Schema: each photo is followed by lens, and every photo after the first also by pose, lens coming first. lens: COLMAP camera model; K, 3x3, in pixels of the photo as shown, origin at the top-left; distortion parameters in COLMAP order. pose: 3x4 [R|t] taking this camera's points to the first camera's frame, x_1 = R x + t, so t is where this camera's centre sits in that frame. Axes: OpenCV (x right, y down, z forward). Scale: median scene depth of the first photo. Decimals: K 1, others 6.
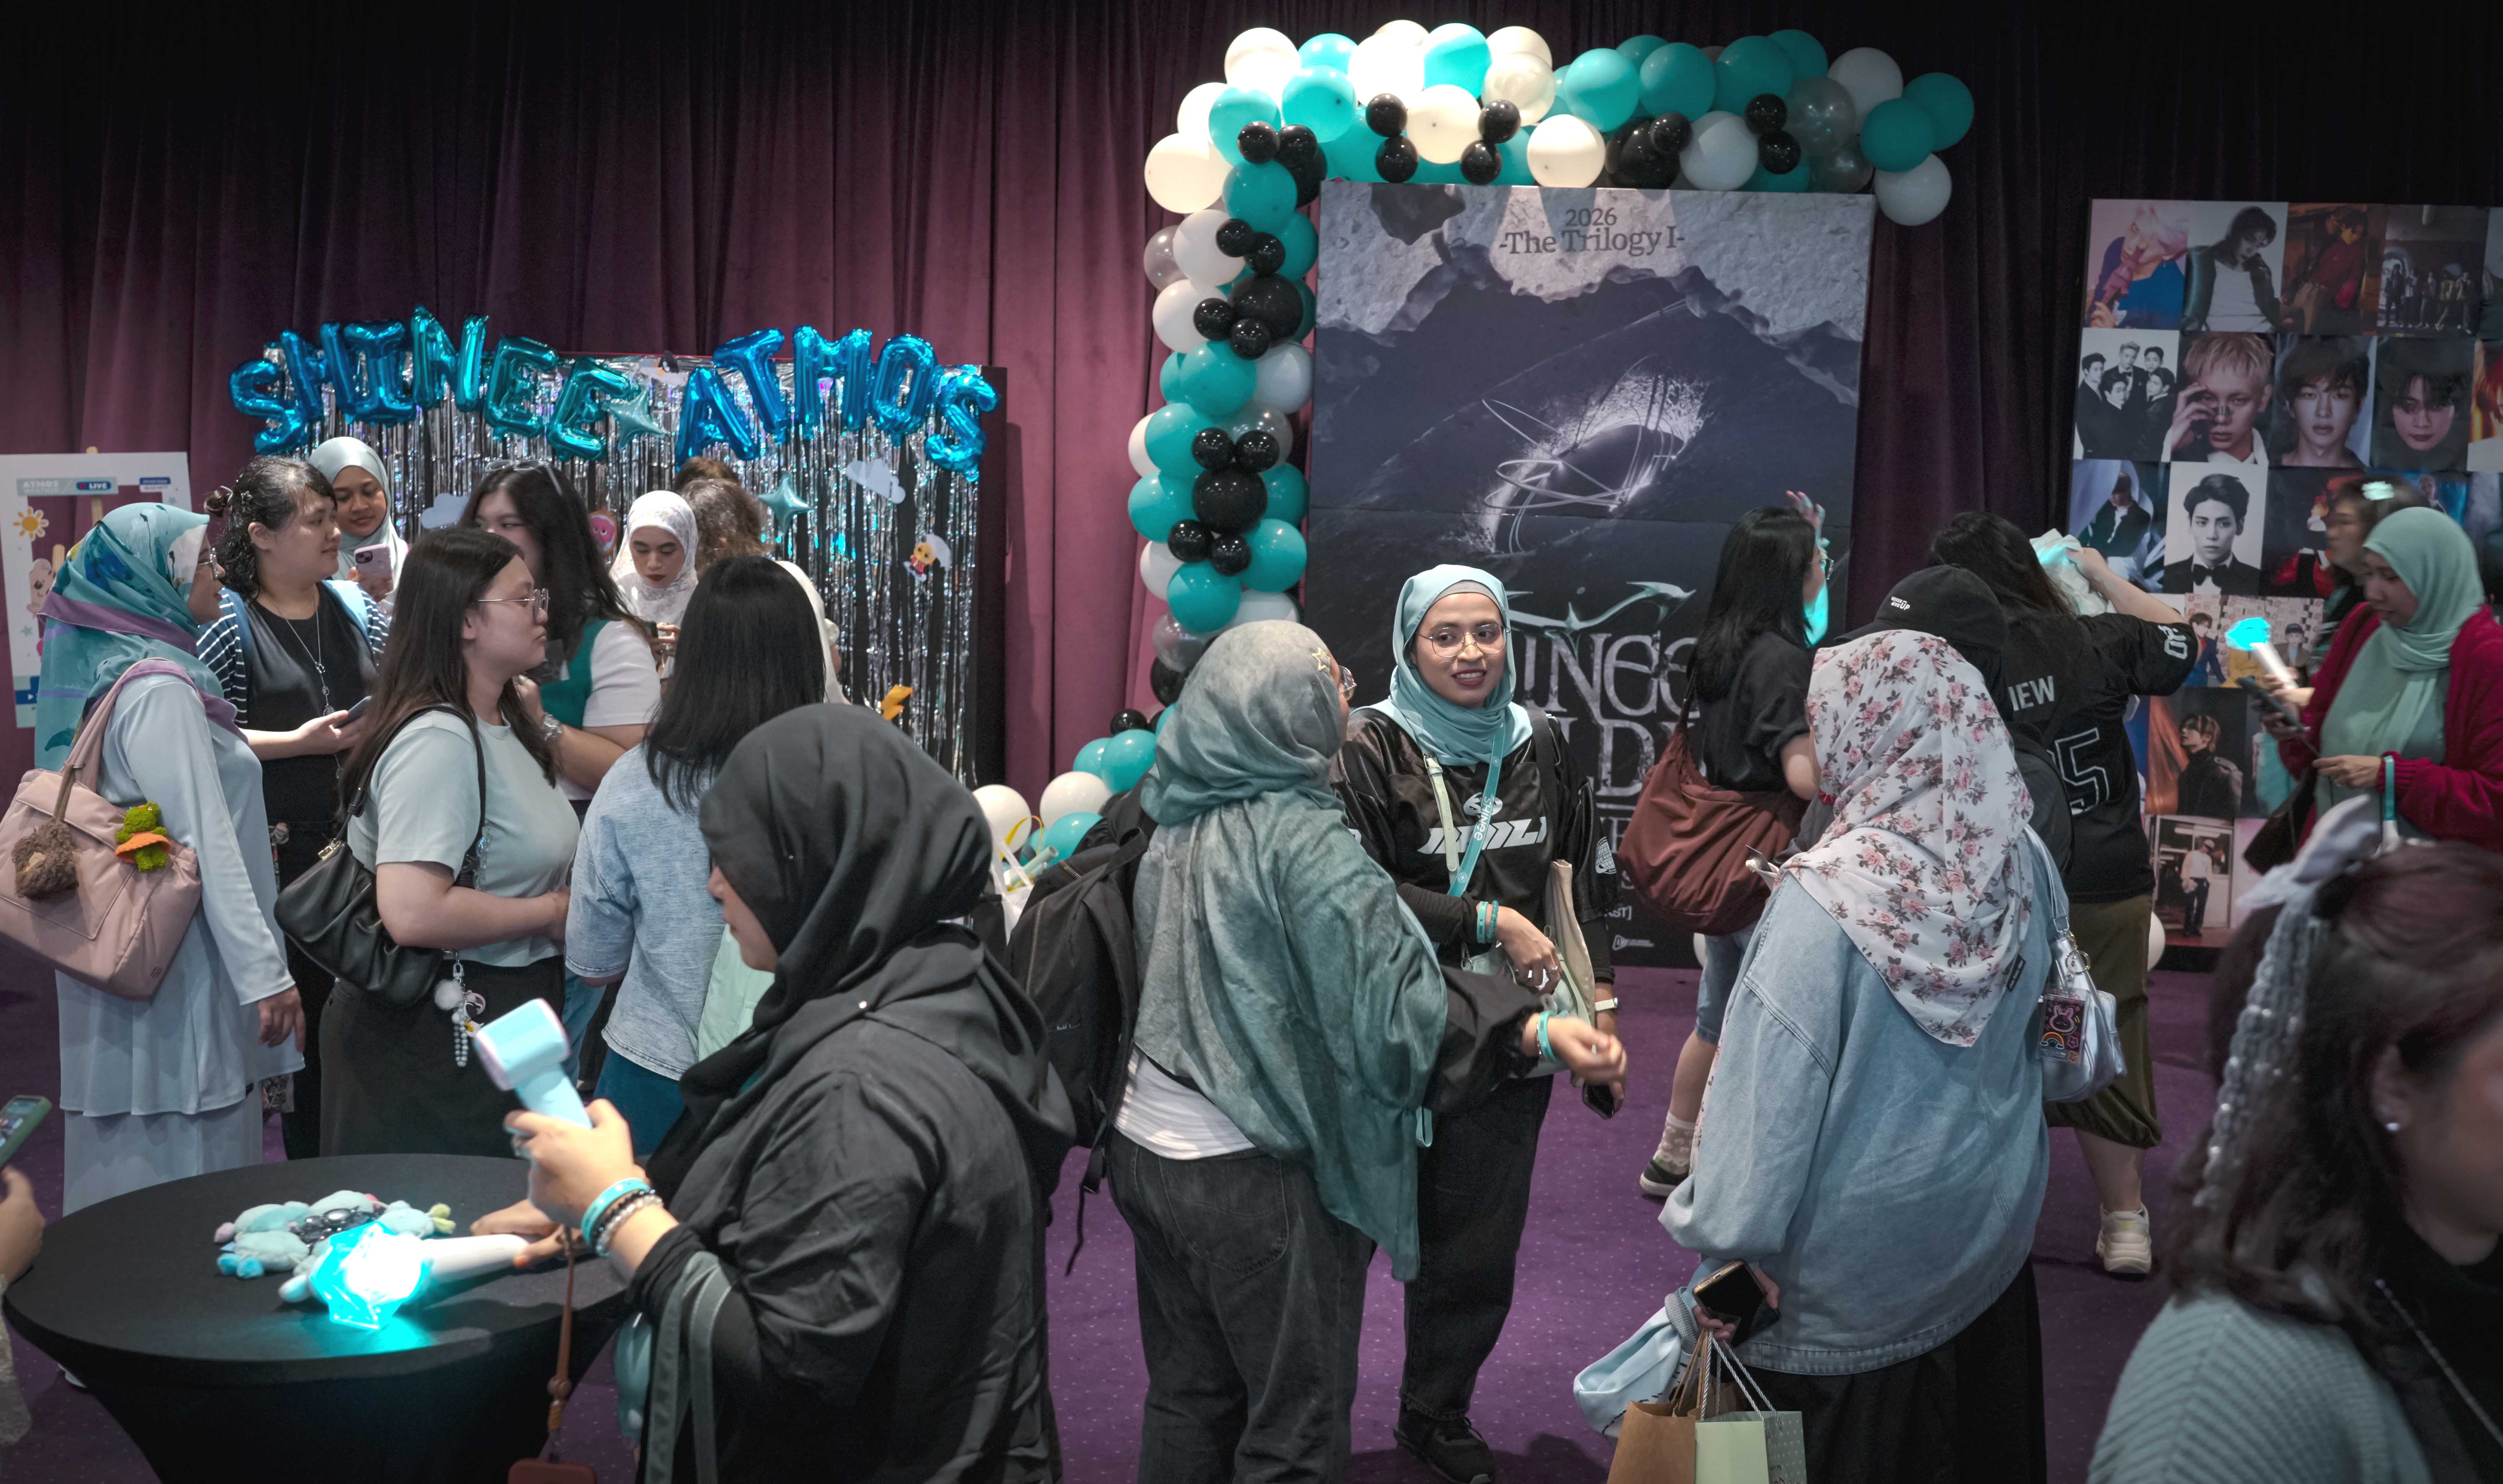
lens RADIAL K [[2765.2, 0, 1251.5], [0, 2765.2, 742.0], [0, 0, 1]] dist [0.044545, -0.033217]
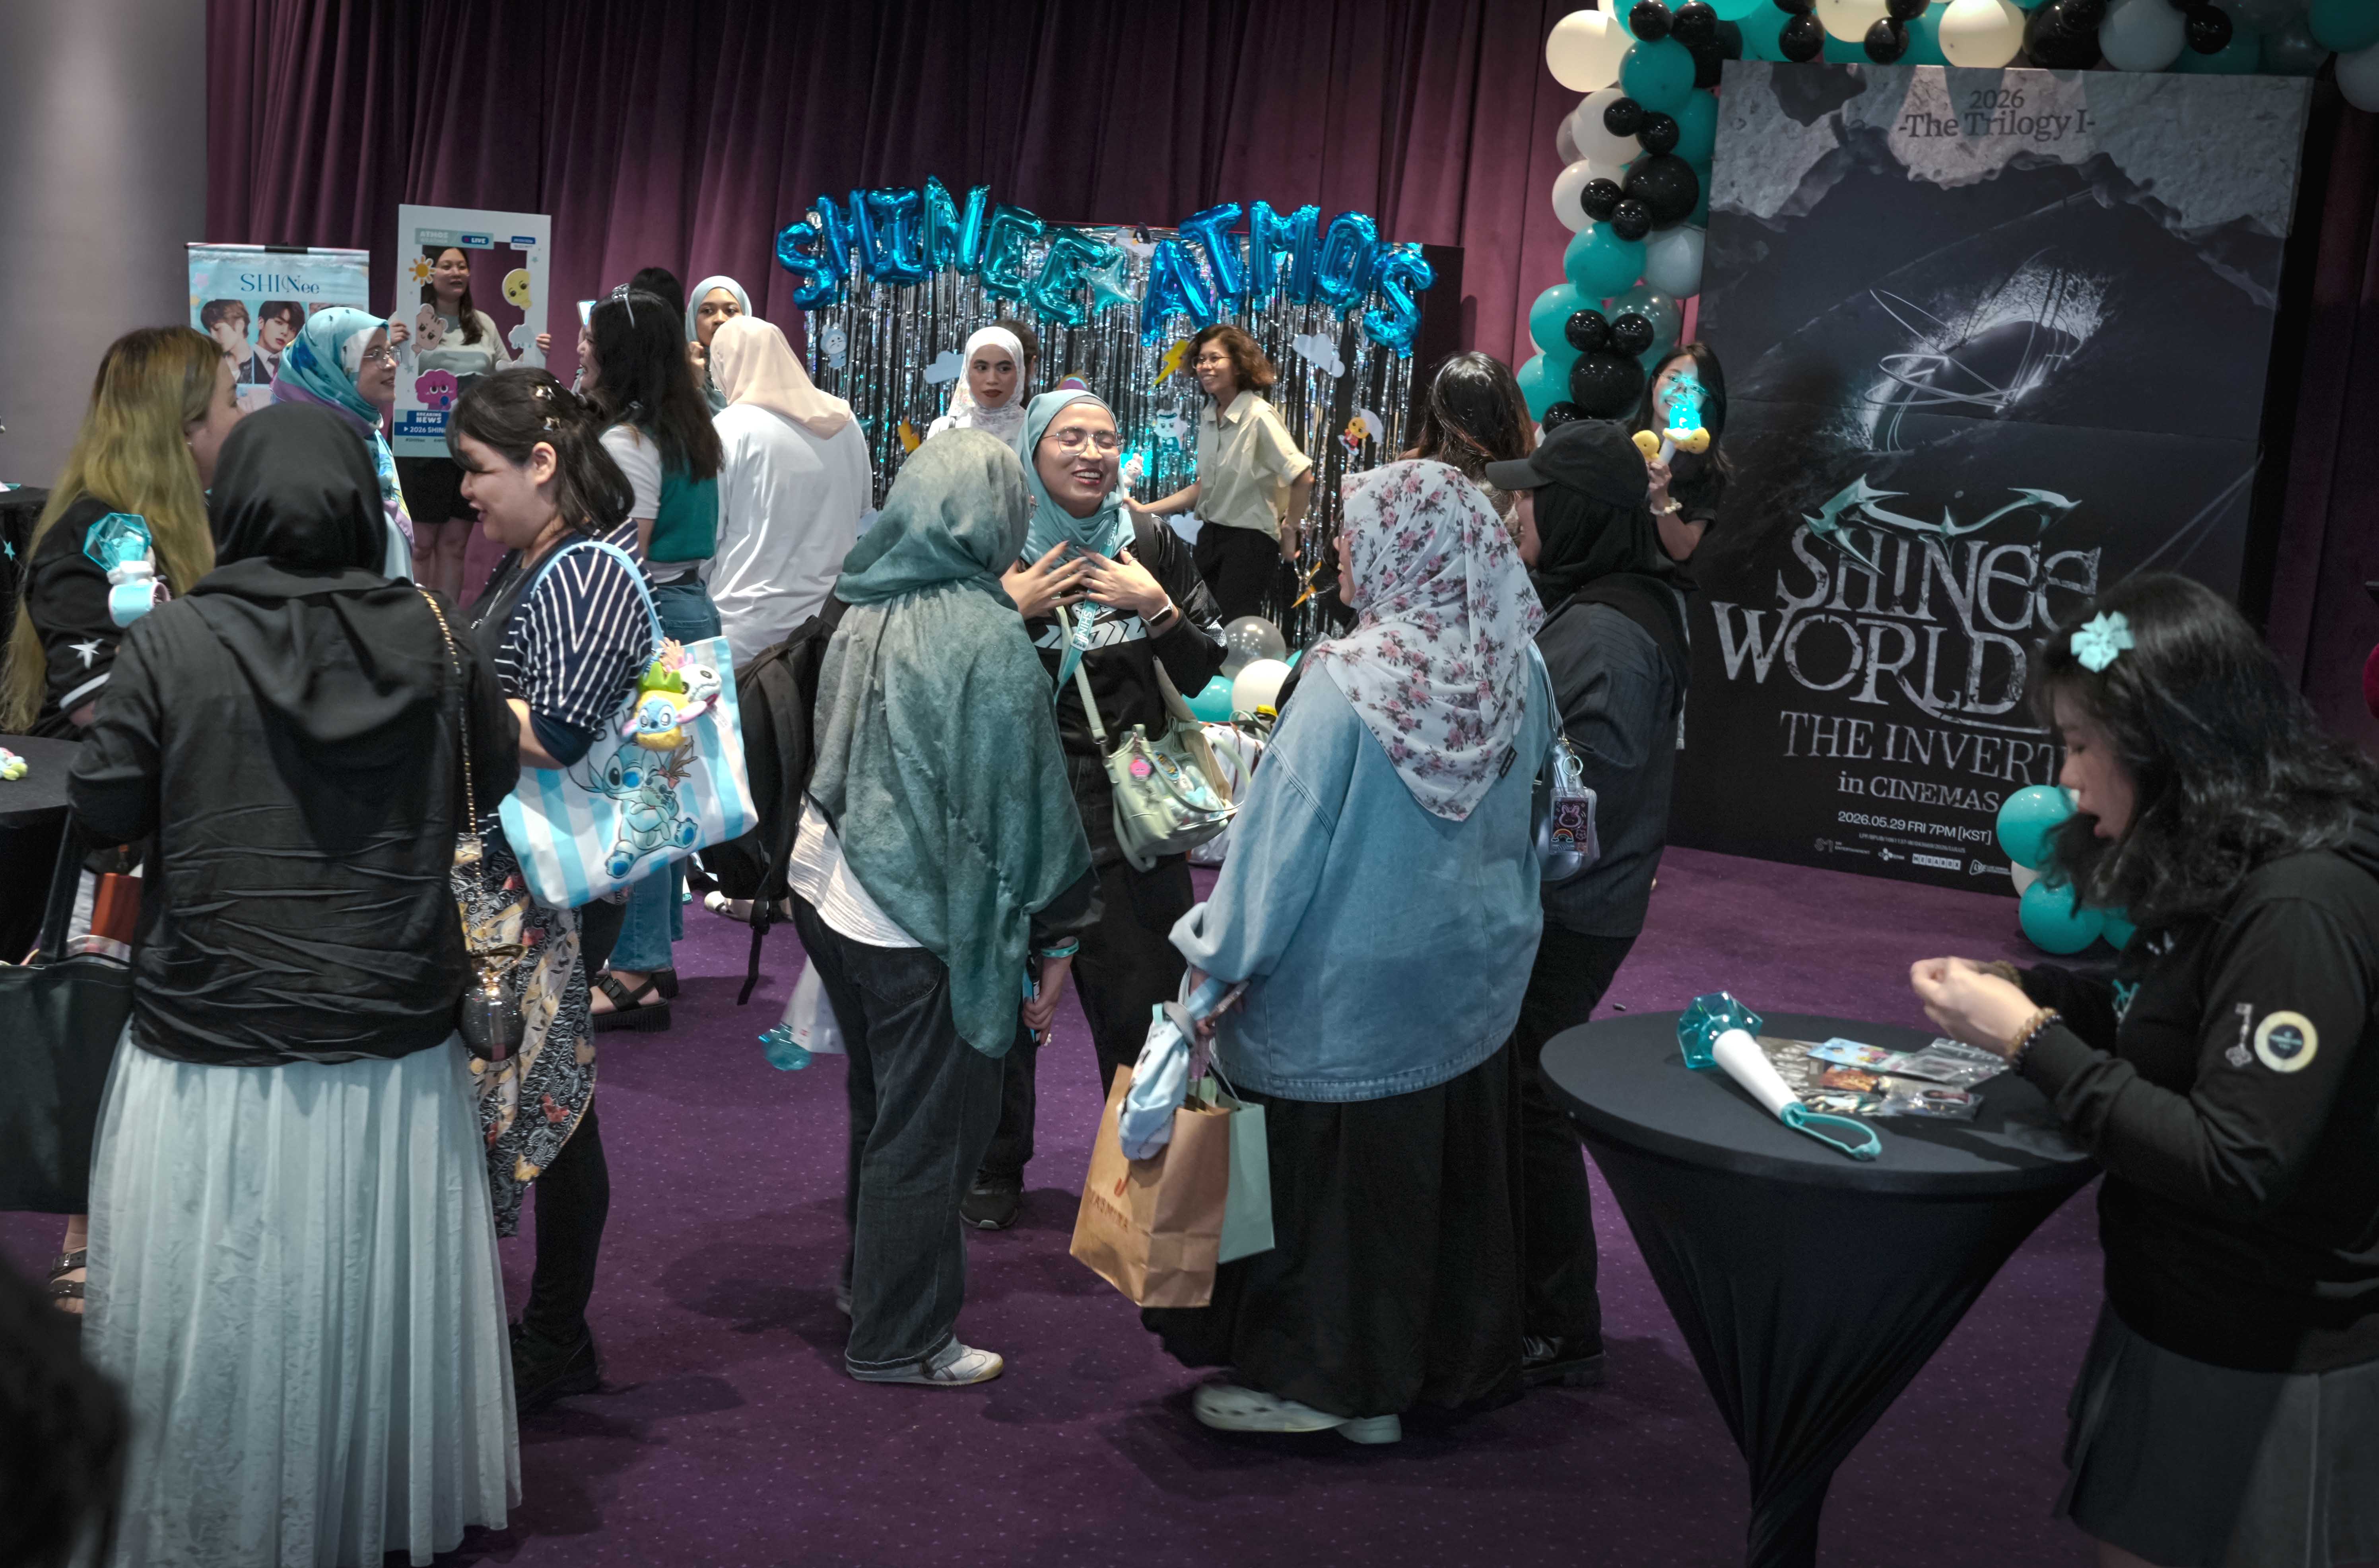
lens RADIAL K [[3124.6, 0, 1133.2], [0, 3124.6, 791.6], [0, 0, 1]] dist [0.036909, -0.008723]
pose [[0.924423, 0.092322, -0.370024, 0.263510], [-0.081488, 0.995665, 0.044842, 0.021799], [0.372560, -0.011300, 0.927939, -0.106320]]
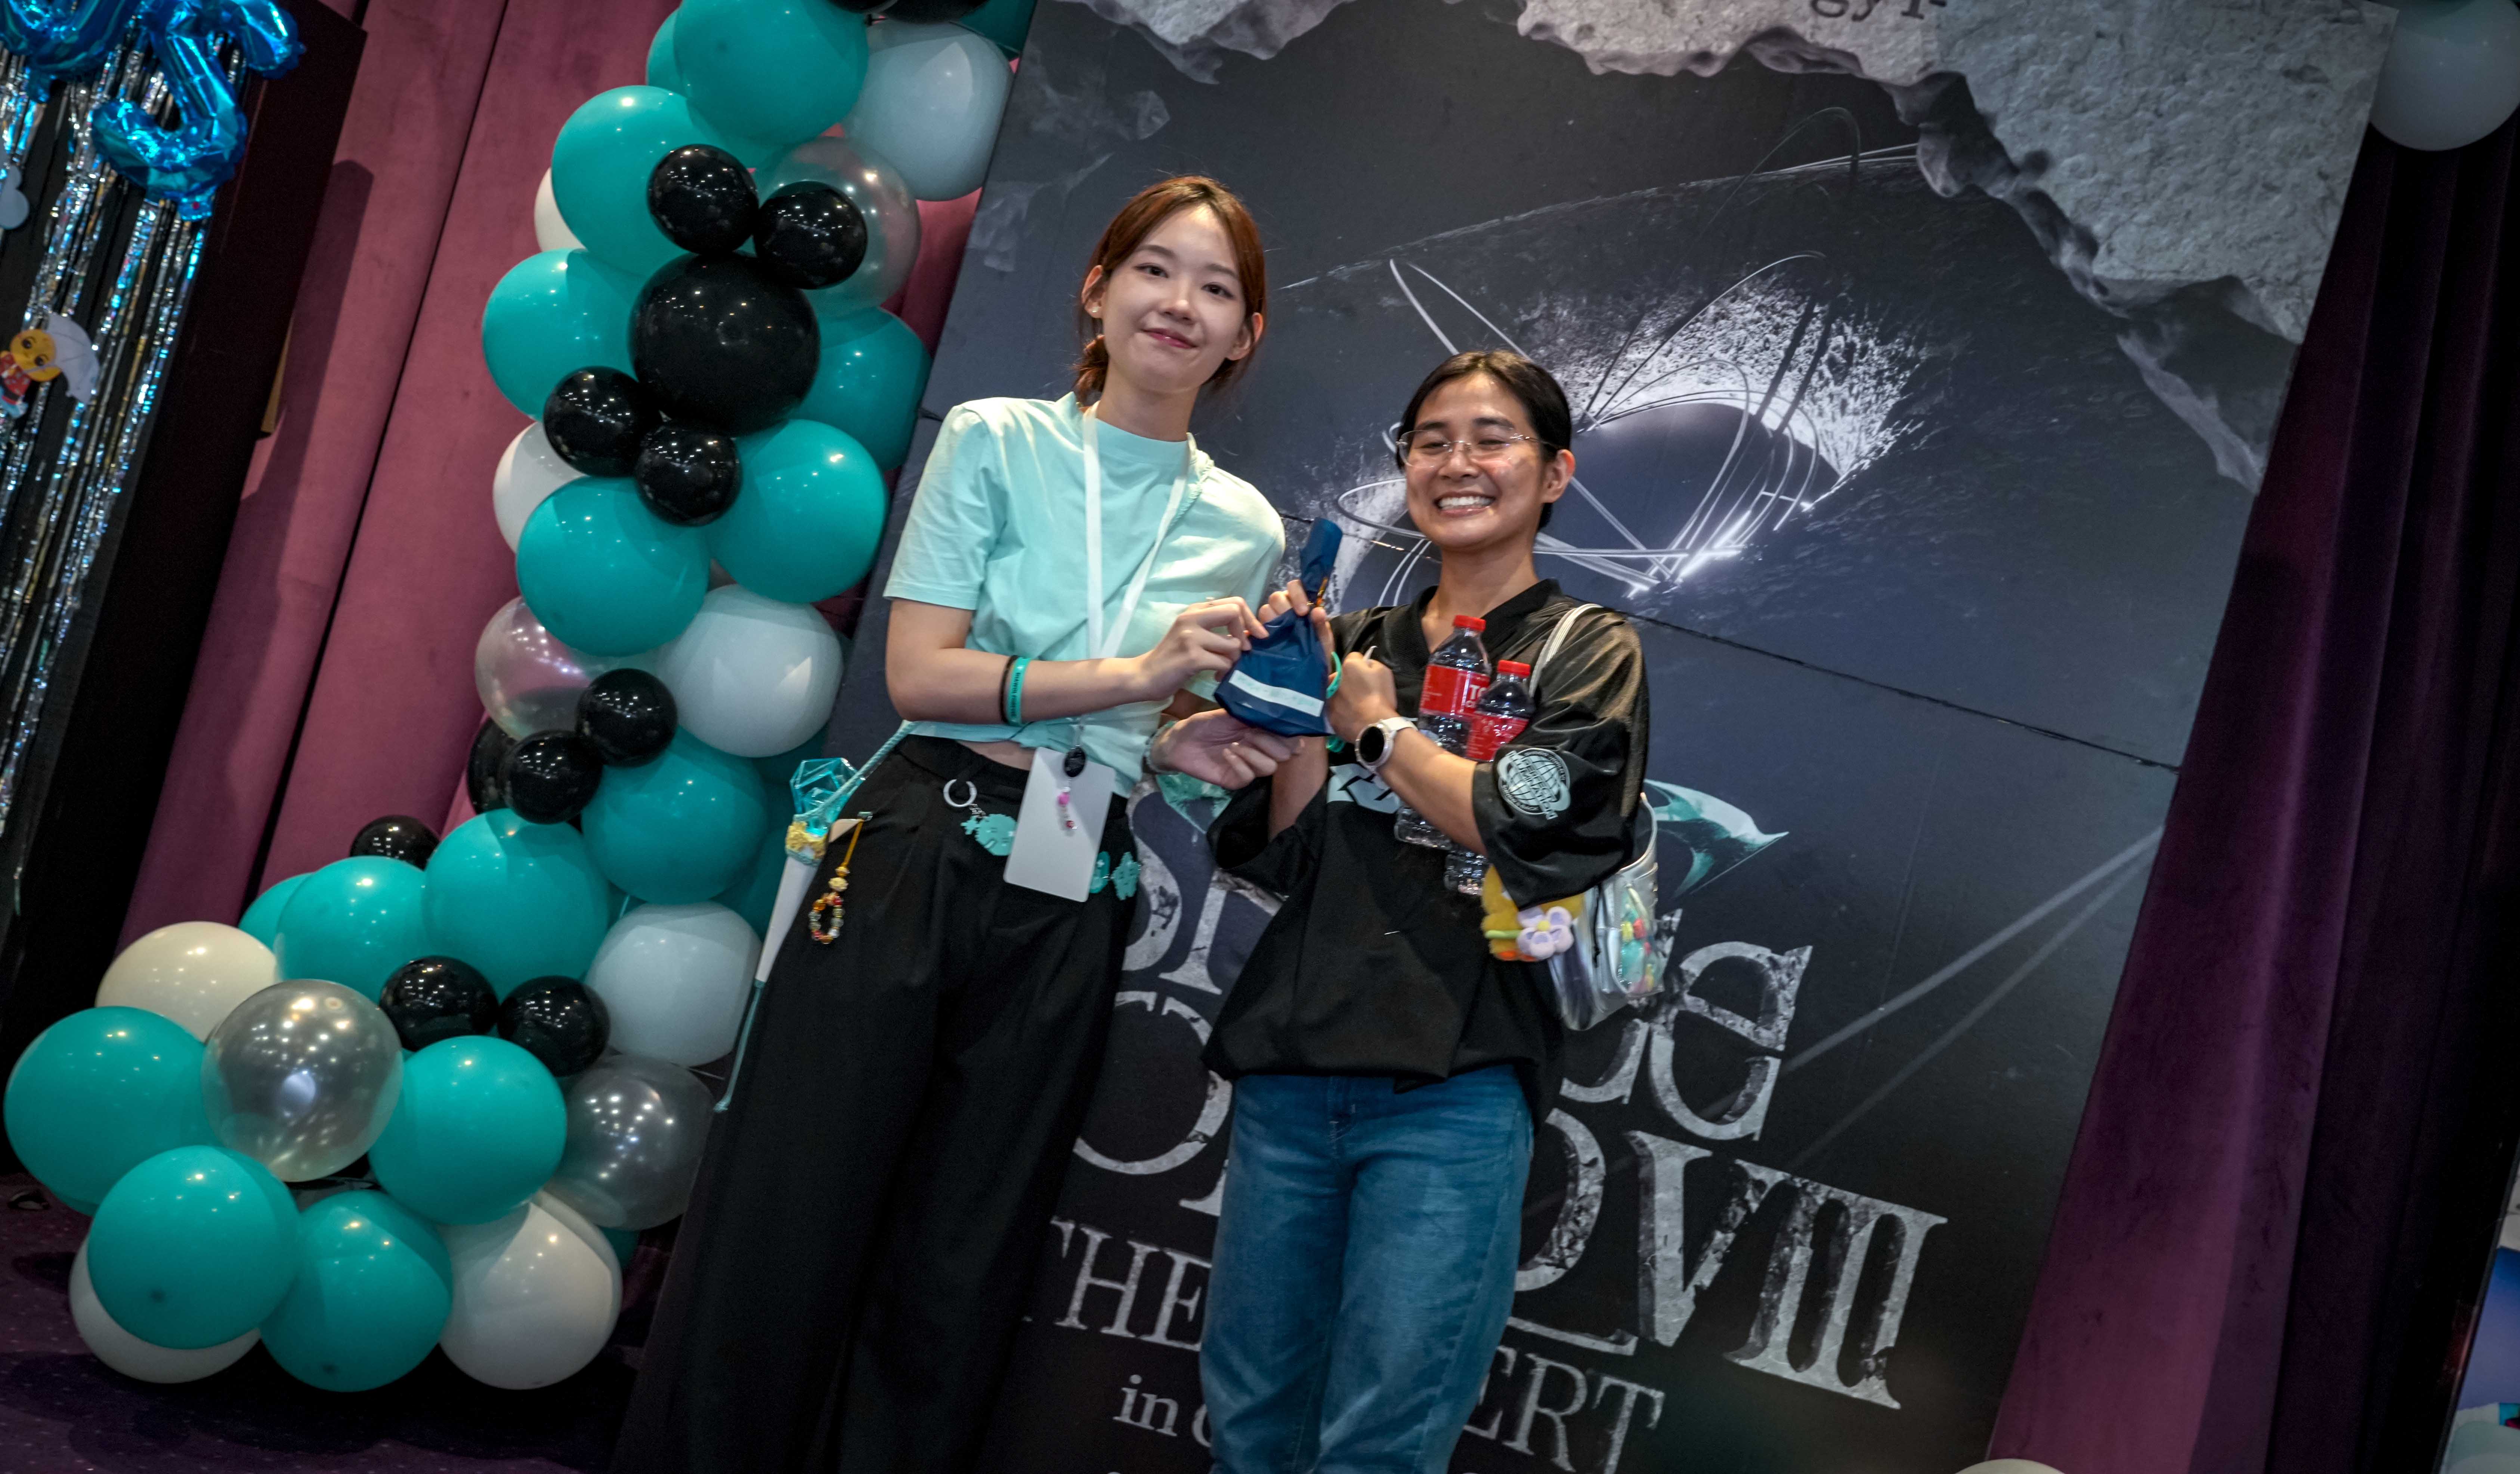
lens RADIAL K [[2866.4, 0, 1326.0], [0, 2866.4, 730.3], [0, 0, 1]] dist [0.042836, -0.009726]
pose [[0.965366, 0.241404, 0.098959, 0.048481], [-0.227292, 0.964385, -0.135275, 0.003421], [-0.128090, 0.108097, 0.985854, 0.584205]]
